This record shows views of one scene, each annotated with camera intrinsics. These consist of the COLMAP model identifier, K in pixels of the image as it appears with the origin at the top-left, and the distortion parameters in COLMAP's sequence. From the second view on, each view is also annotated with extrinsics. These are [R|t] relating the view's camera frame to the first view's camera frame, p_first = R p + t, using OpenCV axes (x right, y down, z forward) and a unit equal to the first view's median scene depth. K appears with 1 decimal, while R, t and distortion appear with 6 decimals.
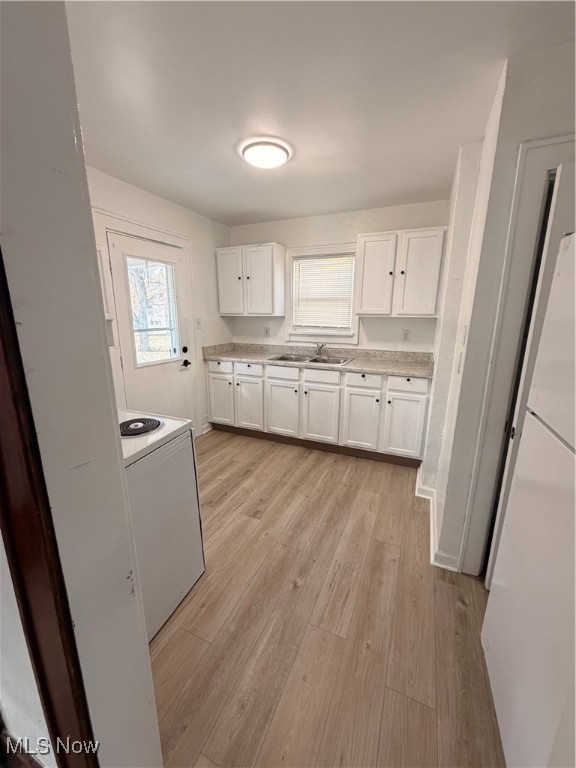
lens RADIAL K [[308.0, 0, 287.5], [0, 308.0, 379.5], [0, 0, 1]] dist [-0.001457, 0.000036]
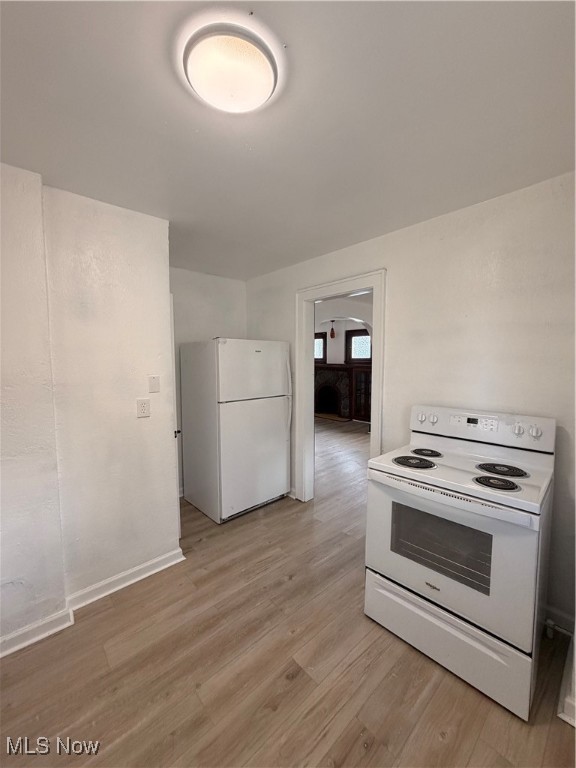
lens RADIAL K [[308.0, 0, 291.8], [0, 308.0, 383.5], [0, 0, 1]] dist [-0.001457, 0.000036]
pose [[-0.919695, -0.029463, 0.391528, -0.358175], [0.091959, 0.953281, 0.287748, -0.359264], [-0.381714, 0.300645, -0.874018, 1.486235]]
